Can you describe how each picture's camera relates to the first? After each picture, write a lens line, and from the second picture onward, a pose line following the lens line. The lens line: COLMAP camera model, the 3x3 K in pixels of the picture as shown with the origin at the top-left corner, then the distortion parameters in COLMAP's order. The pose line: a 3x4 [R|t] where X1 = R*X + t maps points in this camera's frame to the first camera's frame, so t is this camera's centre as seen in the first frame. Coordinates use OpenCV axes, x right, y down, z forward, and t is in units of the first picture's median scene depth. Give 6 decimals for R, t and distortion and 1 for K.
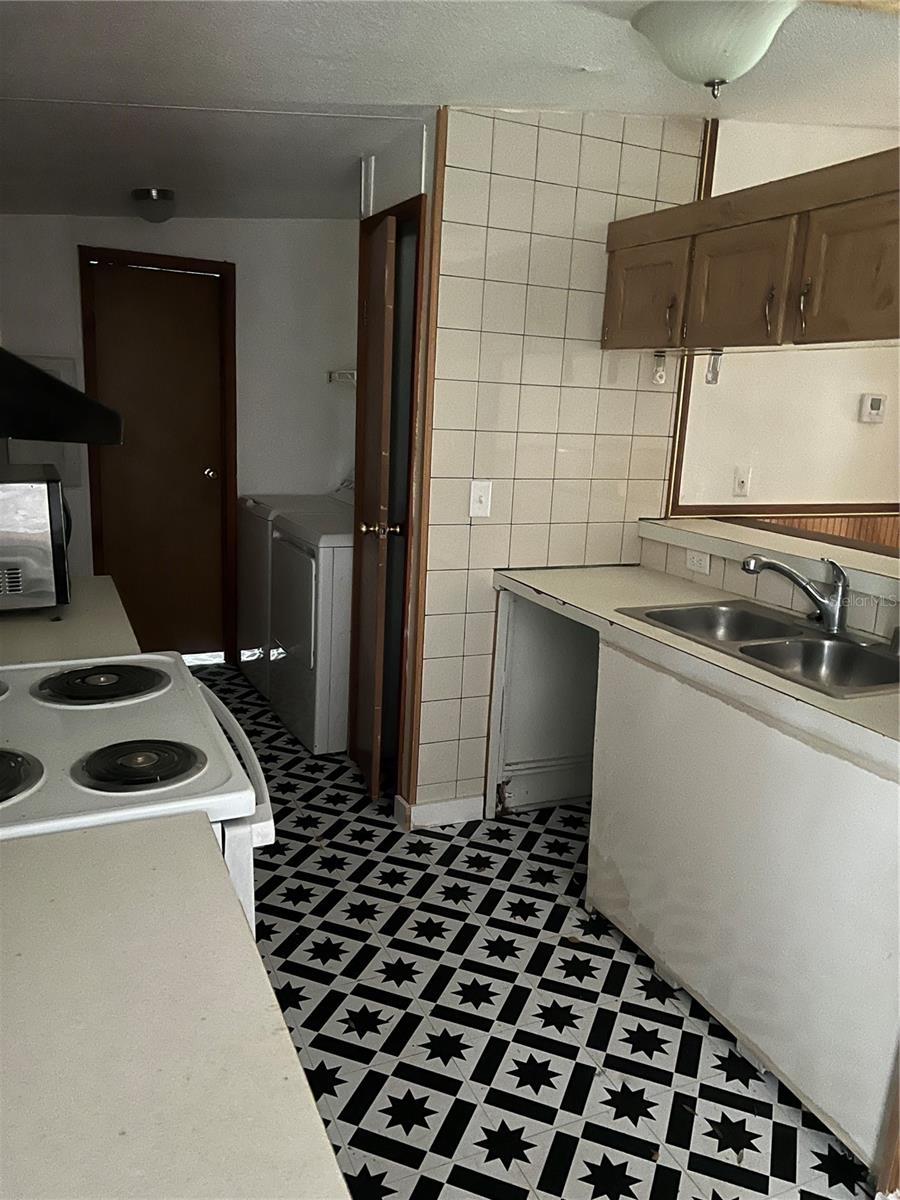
lens RADIAL K [[900.5, 0, 455.1], [0, 900.5, 606.0], [0, 0, 1]] dist [0.047542, -0.063930]
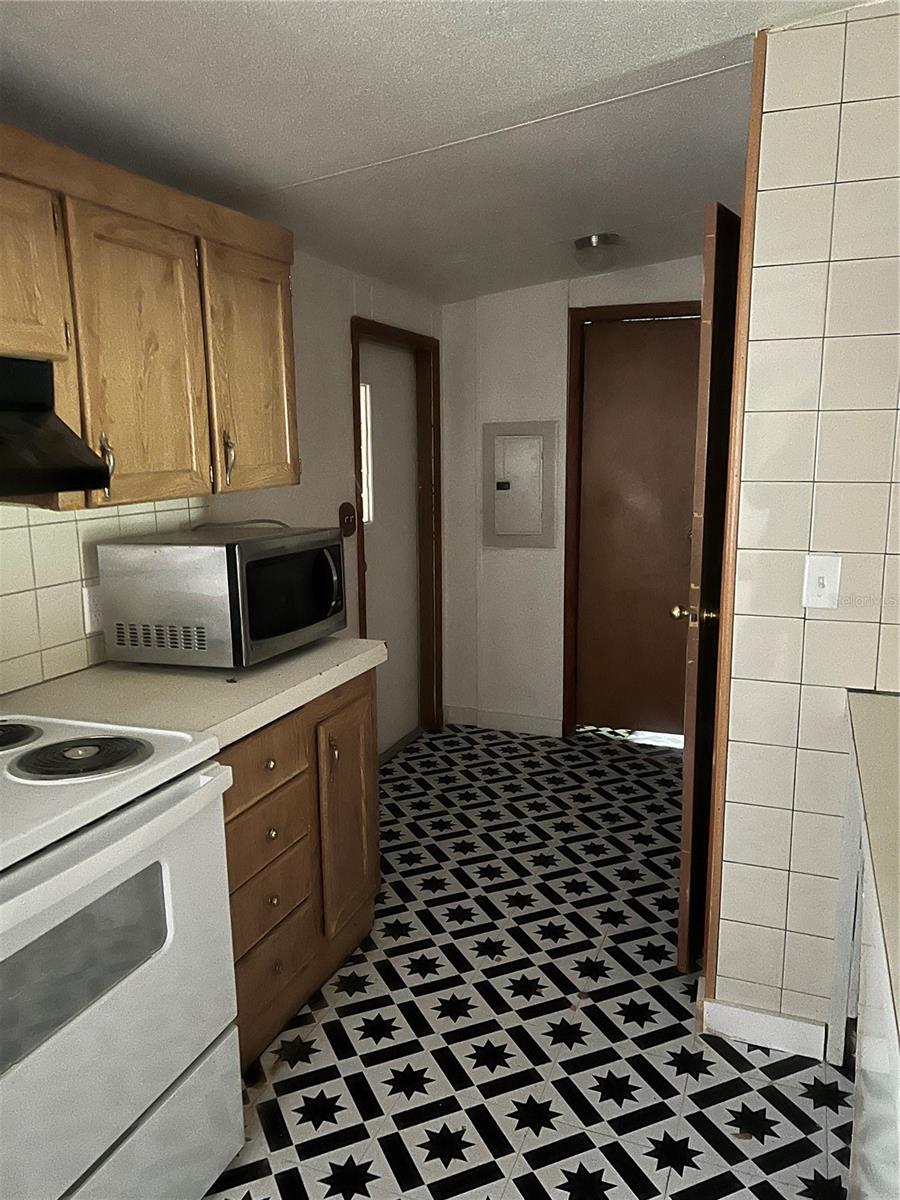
lens RADIAL K [[900.5, 0, 446.8], [0, 900.5, 600.9], [0, 0, 1]] dist [0.047542, -0.063930]
pose [[0.692043, 0.071405, -0.718316, 0.312411], [-0.118028, 0.992897, -0.015012, -0.060195], [0.712141, 0.095170, 0.695555, 0.323822]]
